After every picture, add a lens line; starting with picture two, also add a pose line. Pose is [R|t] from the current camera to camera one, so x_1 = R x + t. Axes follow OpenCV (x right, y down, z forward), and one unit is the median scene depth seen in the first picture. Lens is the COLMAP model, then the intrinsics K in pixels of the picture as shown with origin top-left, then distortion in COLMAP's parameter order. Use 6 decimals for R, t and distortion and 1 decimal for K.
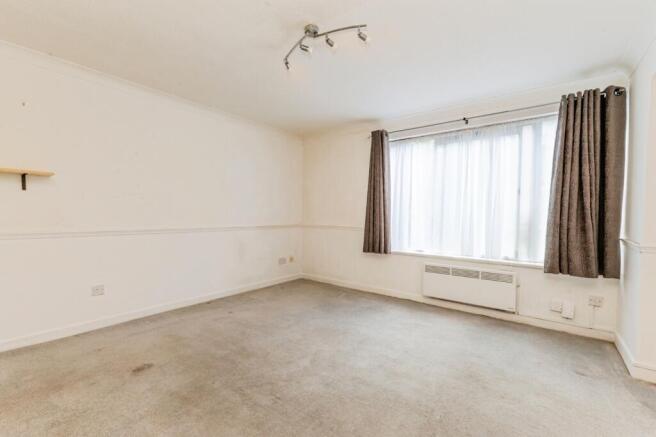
lens RADIAL K [[277.8, 0, 329.1], [0, 277.8, 220.8], [0, 0, 1]] dist [-0.000766, 0.000043]
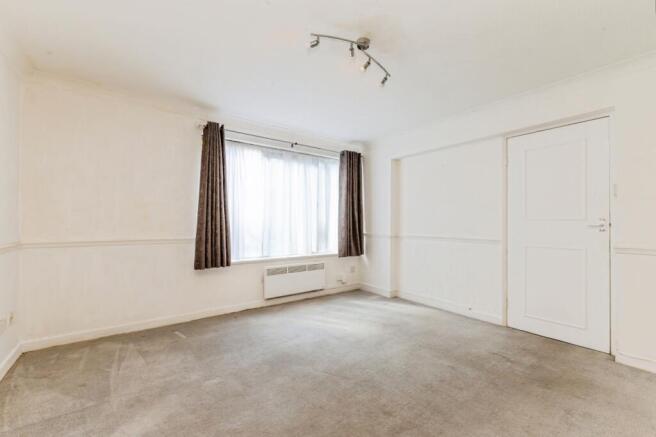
lens RADIAL K [[277.8, 0, 329.1], [0, 277.8, 220.8], [0, 0, 1]] dist [-0.000766, 0.000043]
pose [[0.263492, -0.002366, 0.964659, -0.659193], [0.022795, 0.999733, -0.003774, -0.016132], [-0.964392, 0.022984, 0.263475, 0.537158]]
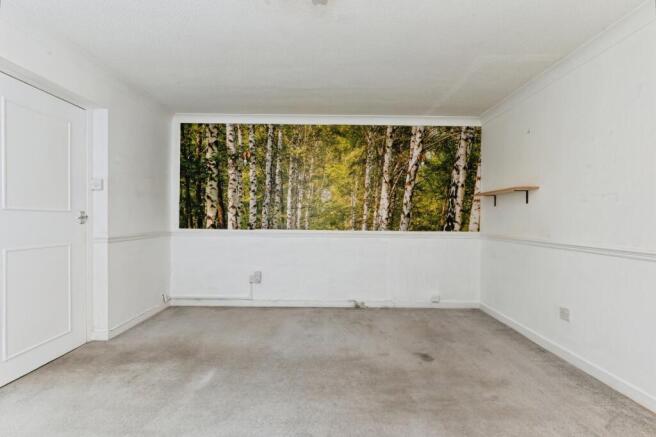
lens RADIAL K [[277.8, 0, 329.1], [0, 277.8, 220.8], [0, 0, 1]] dist [-0.000766, 0.000043]
pose [[-0.784913, -0.016272, -0.619392, 0.223287], [-0.032643, 0.999353, 0.015113, -0.019590], [0.618745, 0.032081, -0.784936, 1.038254]]
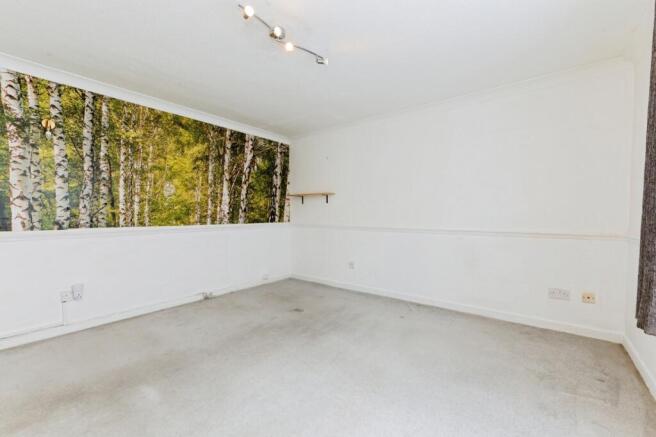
lens RADIAL K [[277.8, 0, 329.1], [0, 277.8, 220.8], [0, 0, 1]] dist [-0.000766, 0.000043]
pose [[0.002588, 0.013603, -0.999904, 0.600442], [-0.021738, 0.999672, 0.013543, -0.010935], [0.999760, 0.021701, 0.002883, 0.742752]]
